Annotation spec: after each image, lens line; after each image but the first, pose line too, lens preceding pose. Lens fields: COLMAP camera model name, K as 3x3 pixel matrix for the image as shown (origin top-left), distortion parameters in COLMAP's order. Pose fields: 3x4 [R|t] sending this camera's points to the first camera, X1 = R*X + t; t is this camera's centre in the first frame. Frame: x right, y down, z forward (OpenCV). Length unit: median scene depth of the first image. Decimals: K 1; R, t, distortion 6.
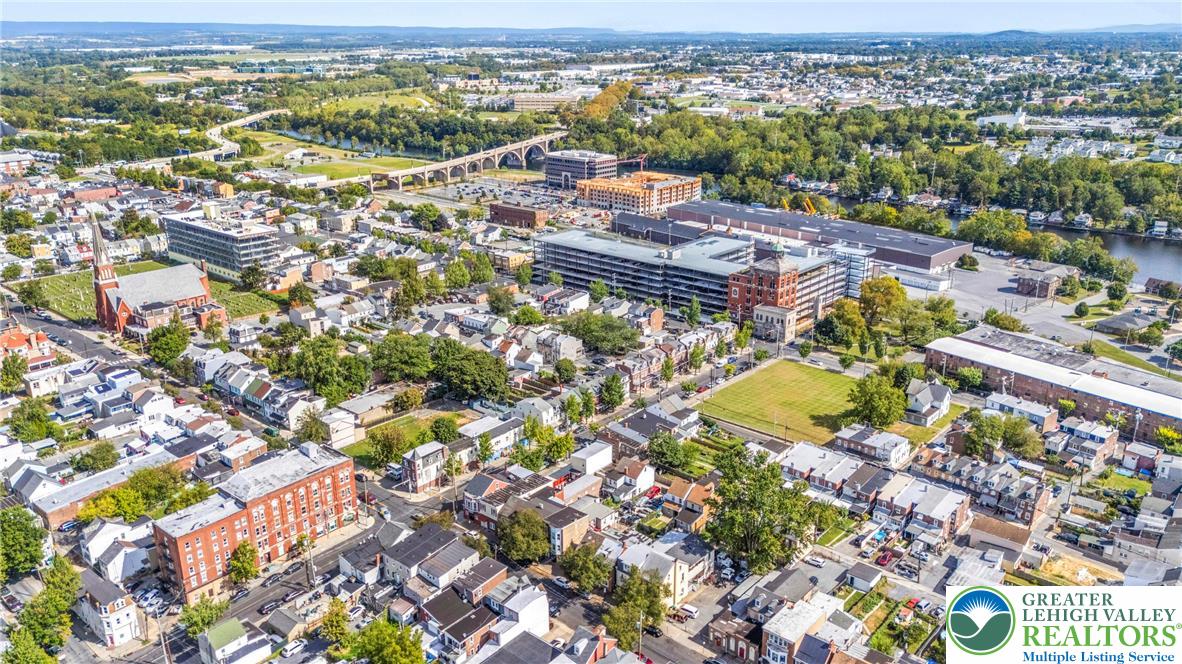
lens RADIAL K [[884.5, 0, 595.4], [0, 884.5, 336.5], [0, 0, 1]] dist [0.040675, -0.018964]
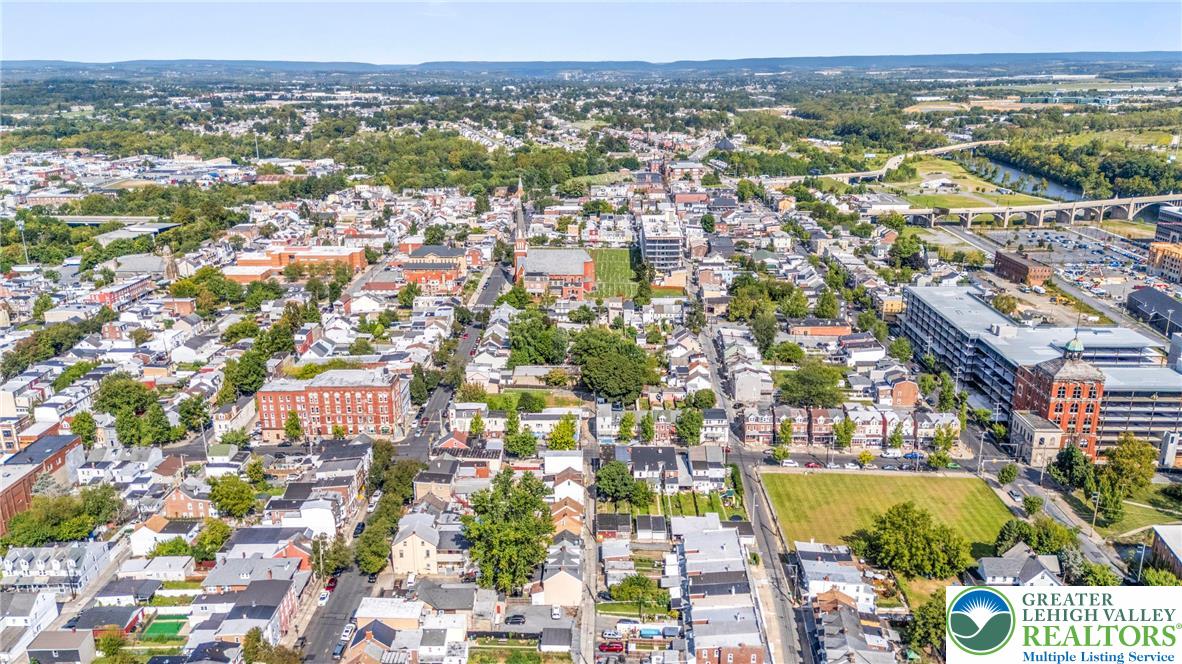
lens RADIAL K [[884.5, 0, 583.1], [0, 884.5, 323.6], [0, 0, 1]] dist [0.040675, -0.018964]
pose [[0.612177, 0.212684, -0.761580, 0.495878], [-0.245472, 0.966678, 0.072644, -0.067226], [0.751653, 0.142476, 0.643986, 0.193998]]
